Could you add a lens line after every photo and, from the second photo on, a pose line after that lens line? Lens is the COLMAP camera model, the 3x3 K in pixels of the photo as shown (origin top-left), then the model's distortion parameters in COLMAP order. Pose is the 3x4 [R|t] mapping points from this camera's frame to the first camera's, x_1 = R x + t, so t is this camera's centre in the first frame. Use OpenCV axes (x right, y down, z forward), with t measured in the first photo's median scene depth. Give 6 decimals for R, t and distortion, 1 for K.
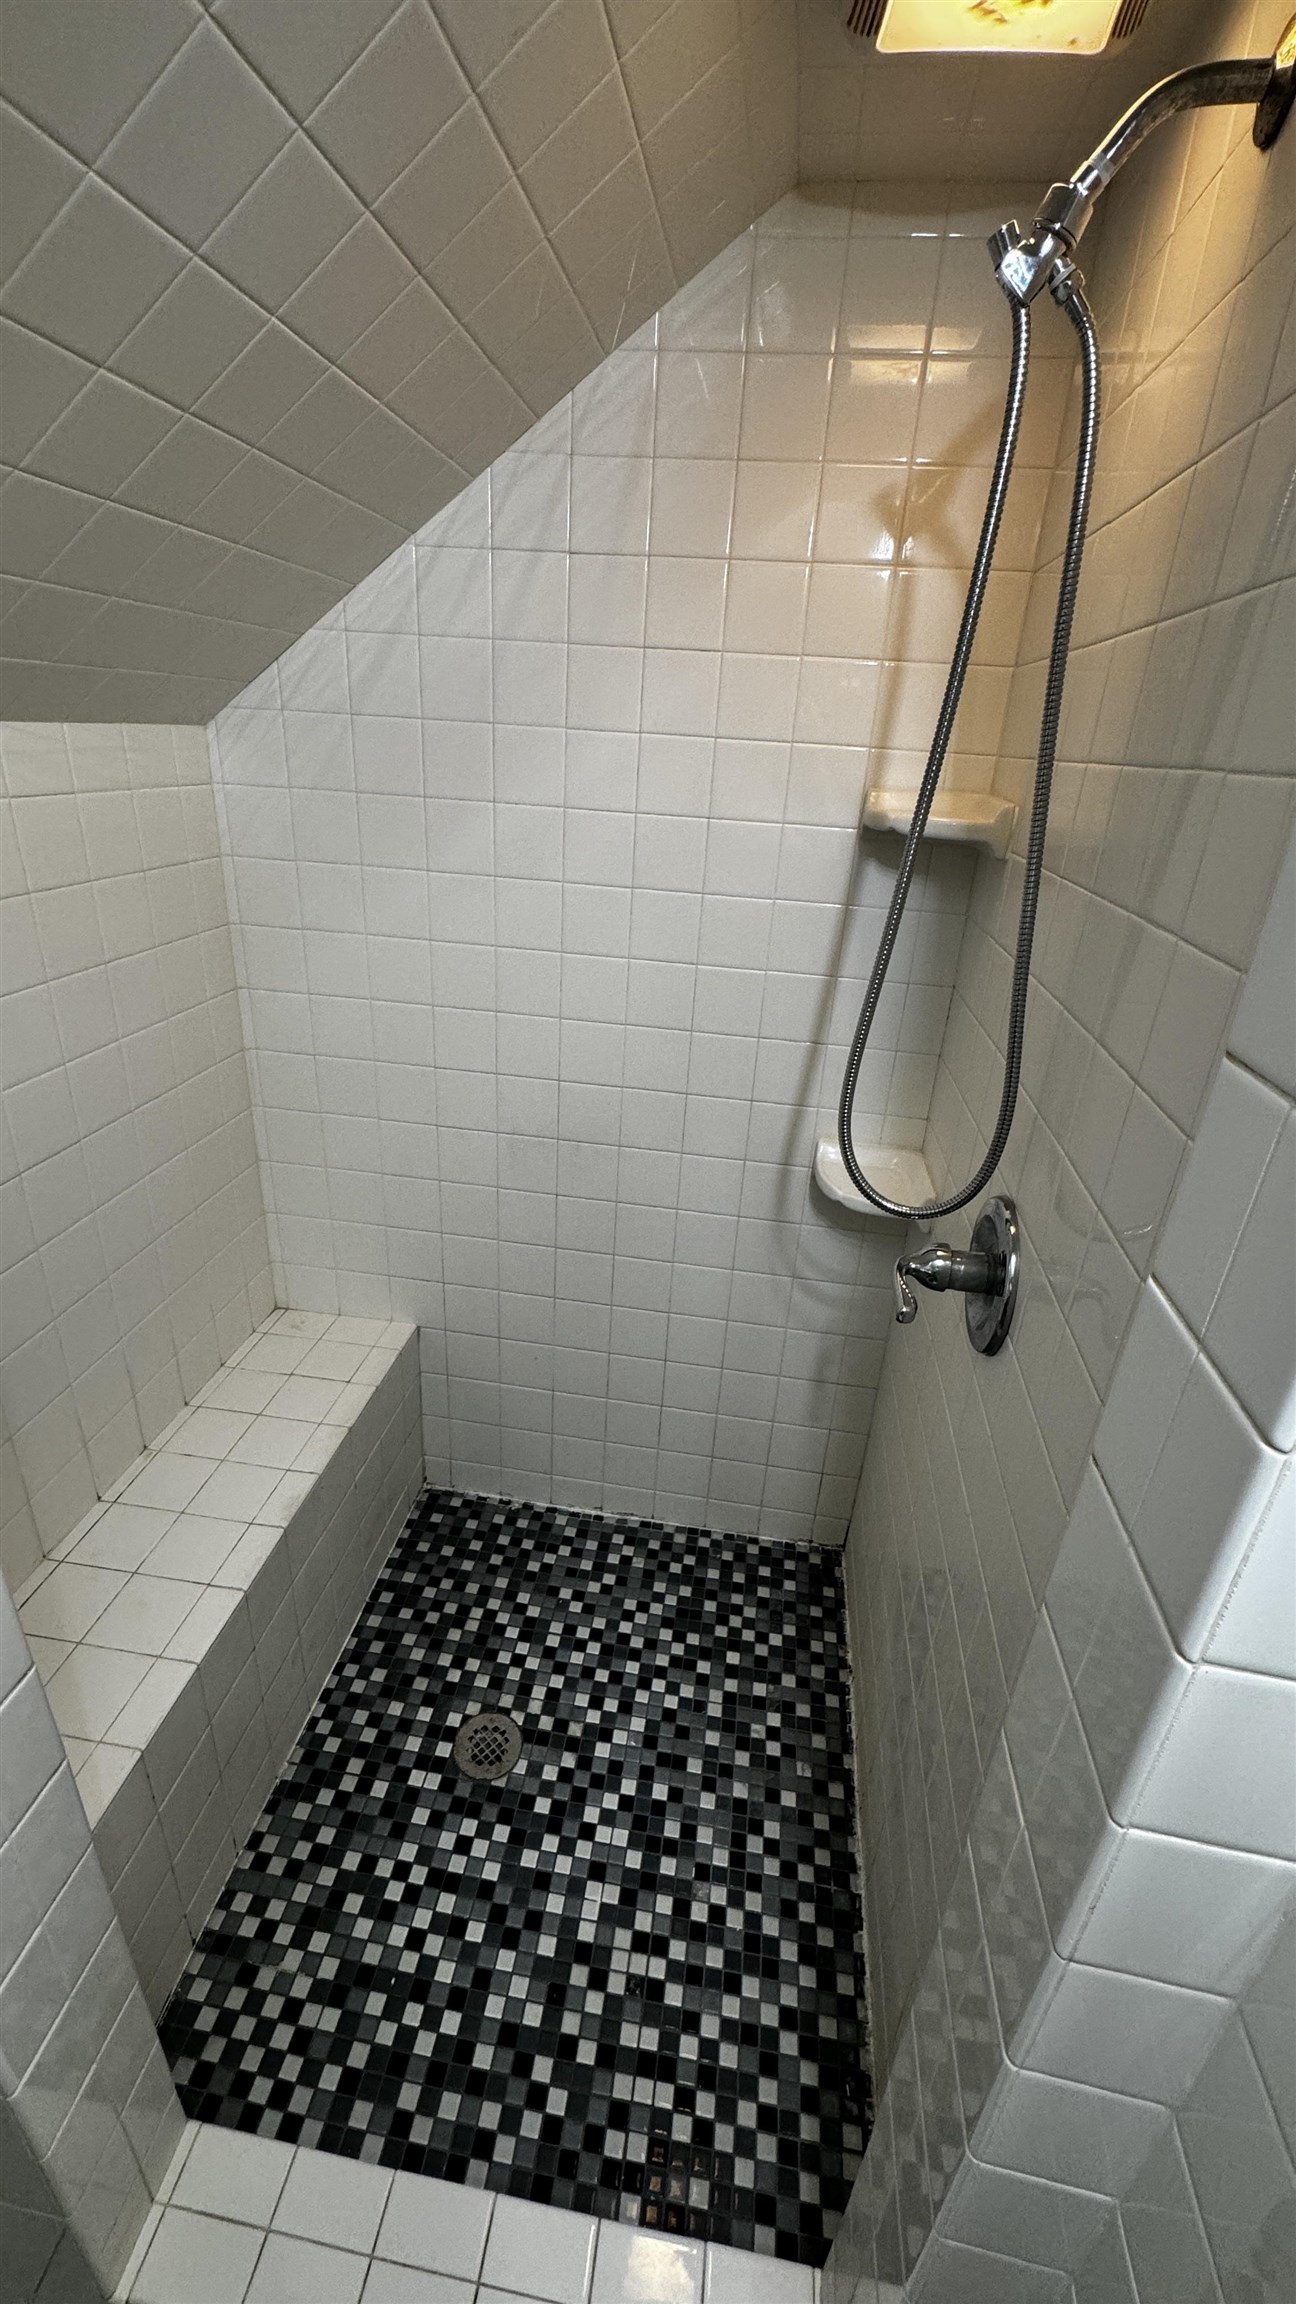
lens RADIAL K [[910.5, 0, 643.0], [0, 910.5, 1146.8], [0, 0, 1]] dist [-0.008167, -0.000385]
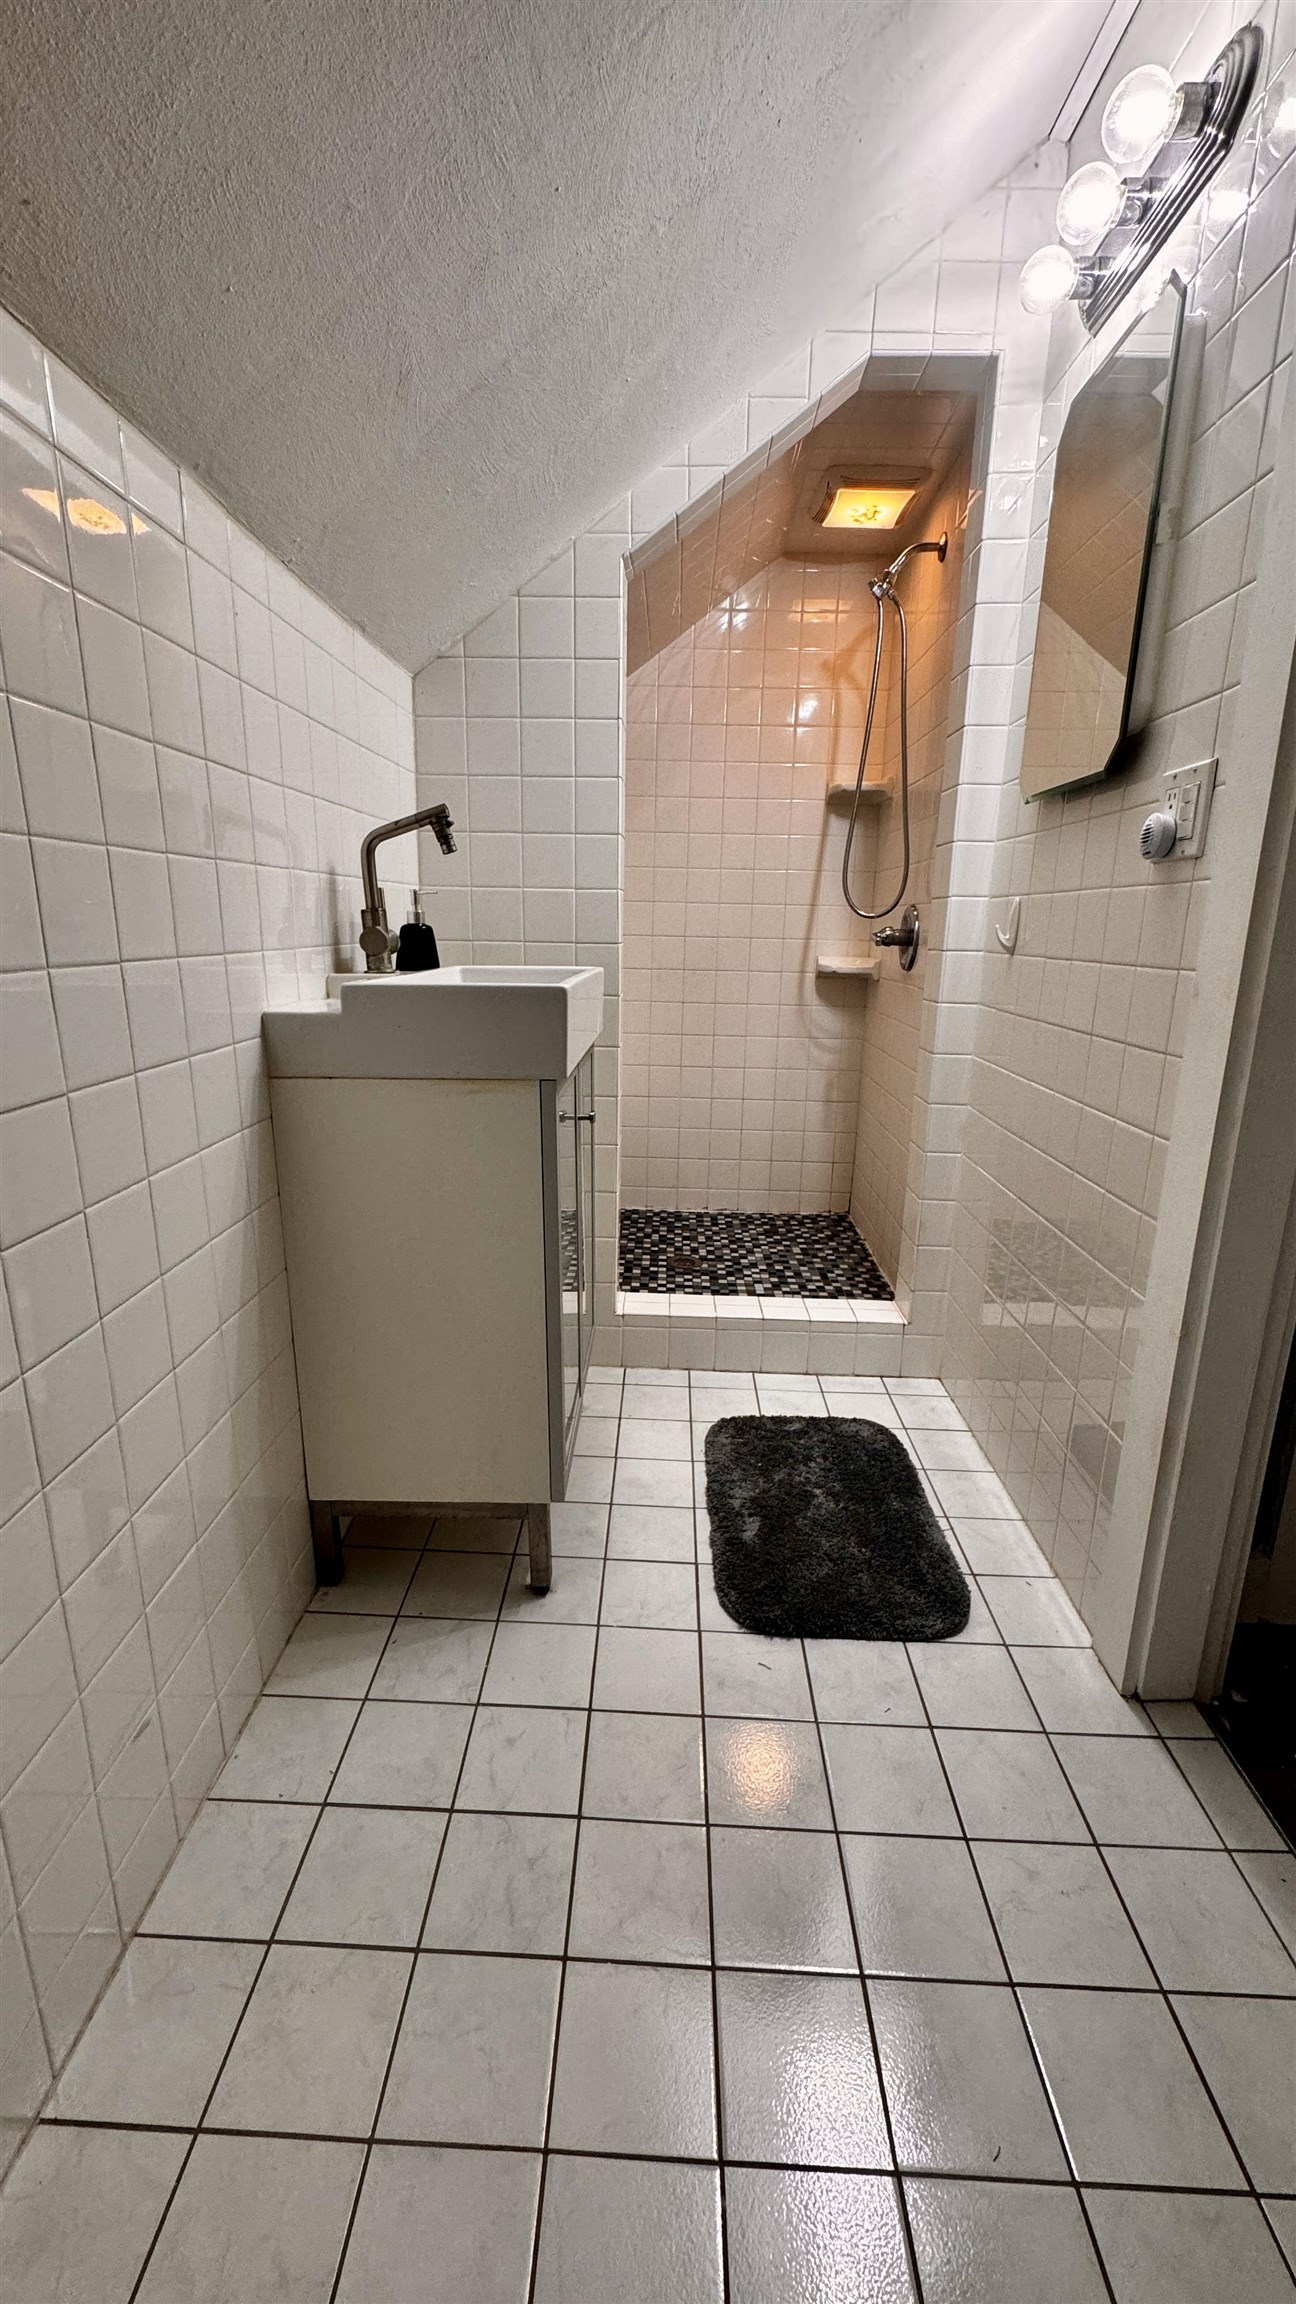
lens RADIAL K [[910.5, 0, 643.0], [0, 910.5, 1154.0], [0, 0, 1]] dist [-0.008167, -0.000385]
pose [[0.992556, -0.061119, 0.105339, -0.429752], [0.078041, 0.983225, -0.164858, 0.724467], [-0.093496, 0.171851, 0.980676, -0.858458]]
